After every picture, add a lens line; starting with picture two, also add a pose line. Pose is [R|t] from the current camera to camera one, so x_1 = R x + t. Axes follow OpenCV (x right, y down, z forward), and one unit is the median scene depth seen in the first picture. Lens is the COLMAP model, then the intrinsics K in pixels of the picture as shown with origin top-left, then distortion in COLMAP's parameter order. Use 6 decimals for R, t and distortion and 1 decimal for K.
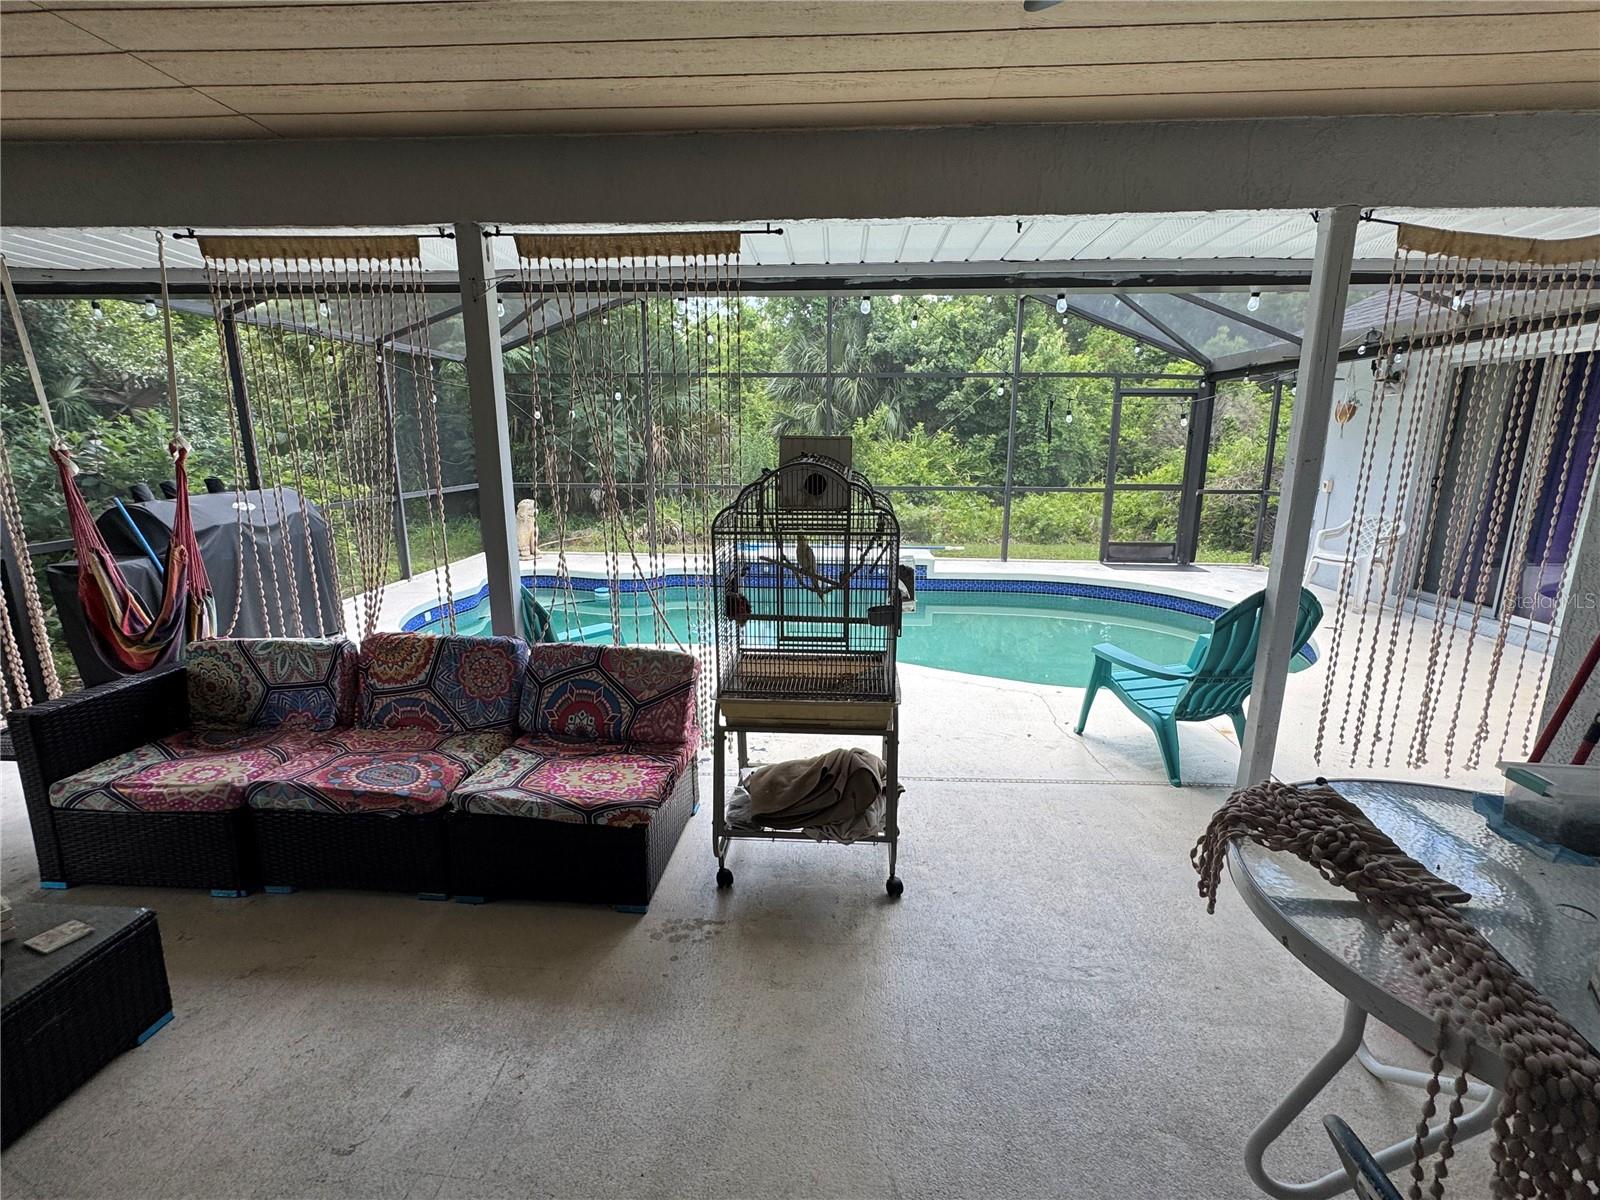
lens RADIAL K [[736.3, 0, 801.4], [0, 736.3, 597.7], [0, 0, 1]] dist [-0.003648, 0.000171]
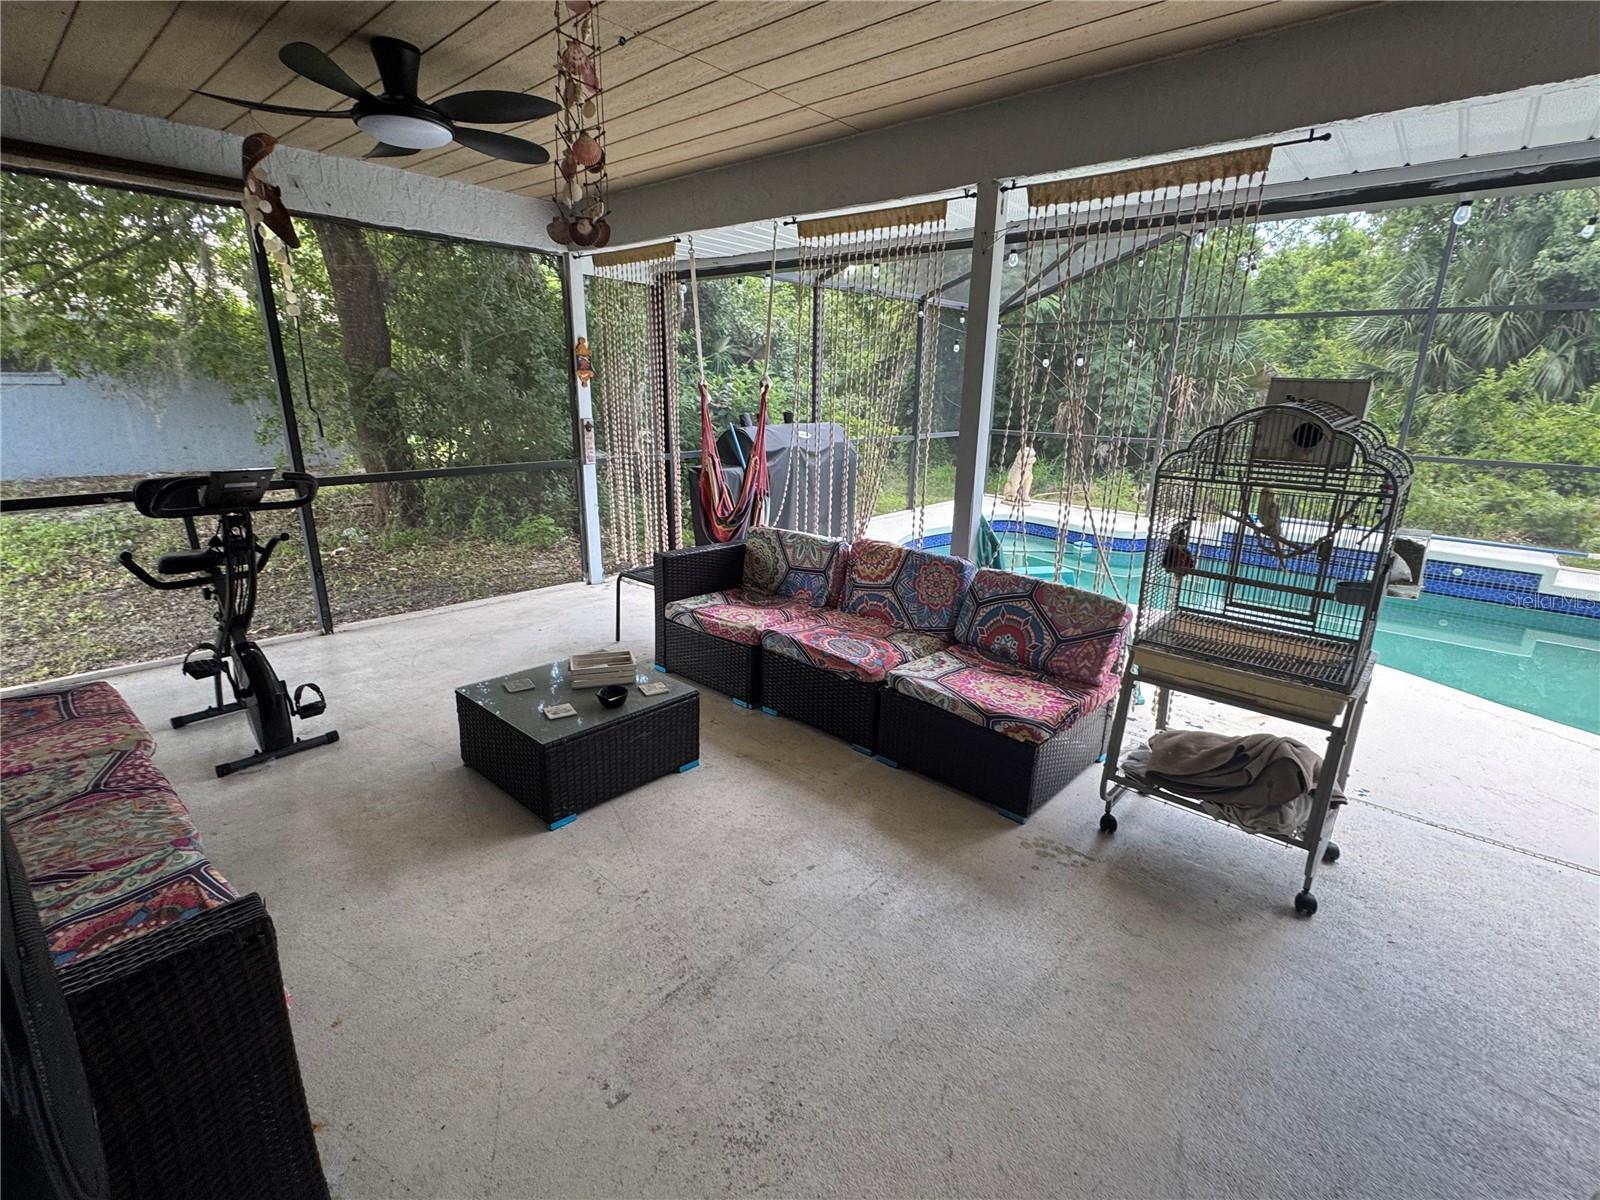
lens RADIAL K [[734.0, 0, 795.7], [0, 734.0, 598.6], [0, 0, 1]] dist [-0.001081, -0.000502]
pose [[0.779542, 0.187855, -0.597516, 0.096681], [-0.150956, 0.982192, 0.111853, 0.028813], [0.607888, 0.003005, 0.794017, -0.053803]]
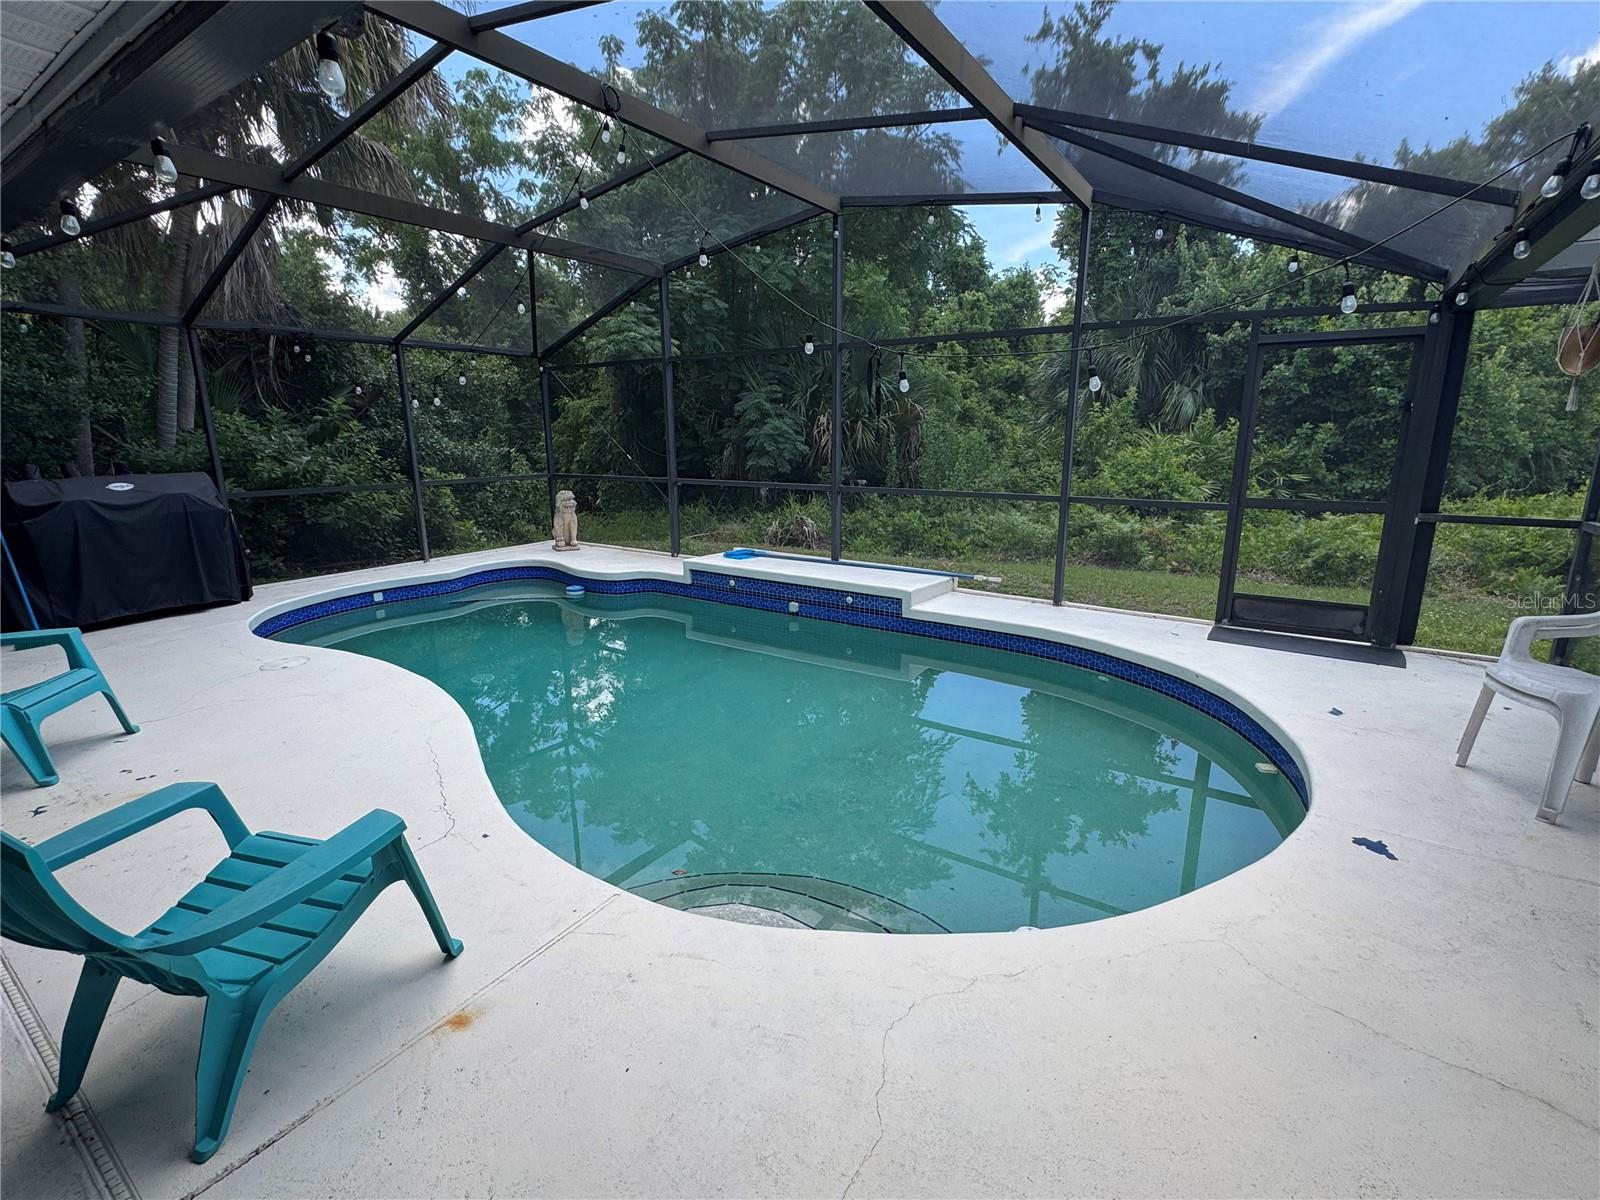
lens RADIAL K [[736.3, 0, 801.4], [0, 736.3, 597.7], [0, 0, 1]] dist [-0.003648, 0.000171]
pose [[0.858970, 0.106193, -0.500893, 1.320331], [-0.103632, 0.994067, 0.033033, -0.172449], [0.501429, 0.023534, 0.864879, 0.939766]]
